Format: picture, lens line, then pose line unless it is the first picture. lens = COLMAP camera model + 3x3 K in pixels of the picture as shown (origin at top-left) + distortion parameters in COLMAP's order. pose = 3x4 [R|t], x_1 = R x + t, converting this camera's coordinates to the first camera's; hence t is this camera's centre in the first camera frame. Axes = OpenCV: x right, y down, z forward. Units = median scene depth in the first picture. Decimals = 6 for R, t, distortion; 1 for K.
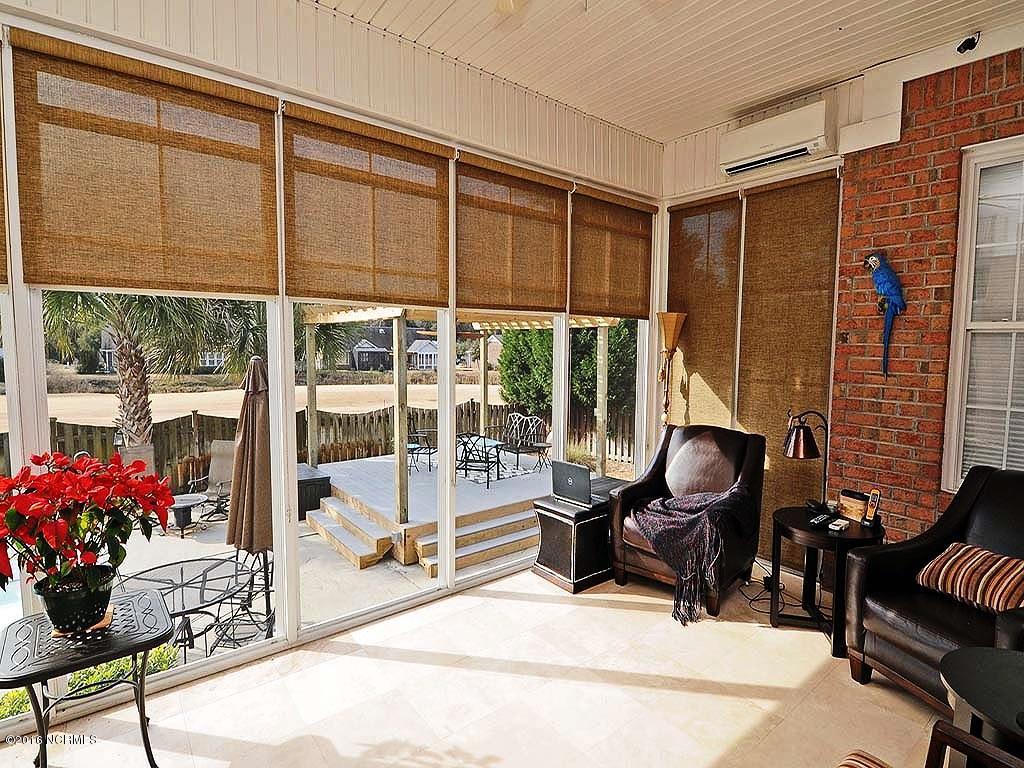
lens RADIAL K [[513.2, 0, 512.0], [0, 513.2, 384.0], [0, 0, 1]] dist [-0.002119, -0.001268]
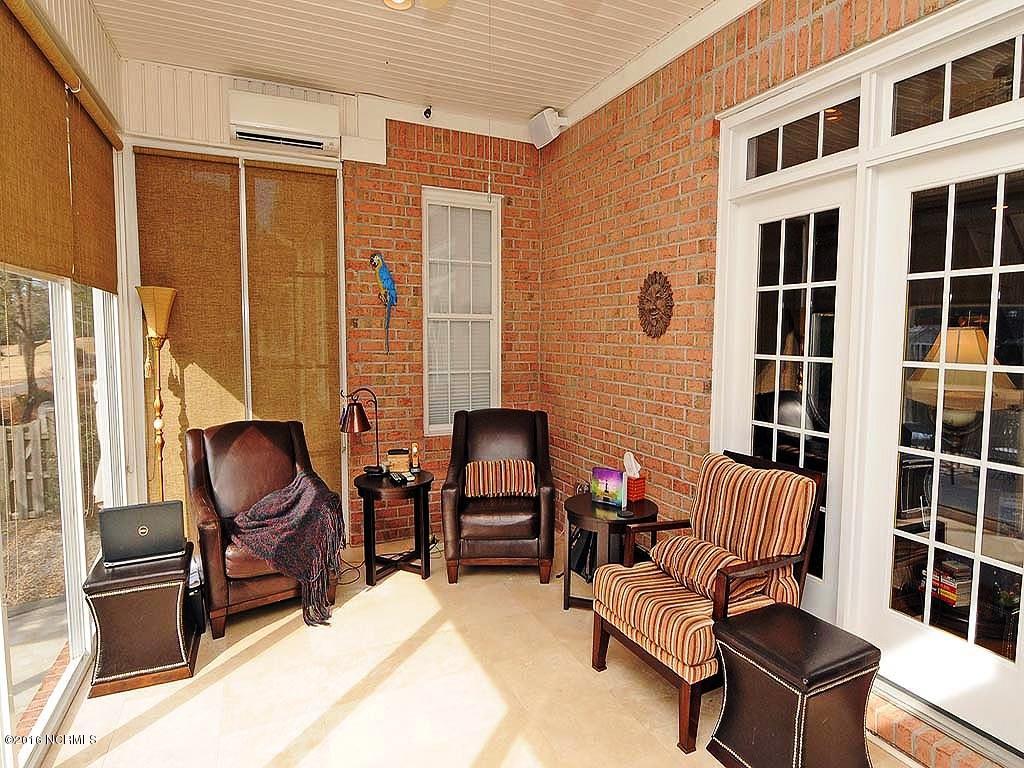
lens RADIAL K [[585.1, 0, 512.0], [0, 585.1, 384.0], [0, 0, 1]] dist [0.024454, -0.031879]
pose [[0.240673, -0.097561, 0.965691, -0.558369], [0.071963, 0.993991, 0.082485, -0.038669], [-0.967935, 0.049642, 0.246247, 0.351642]]
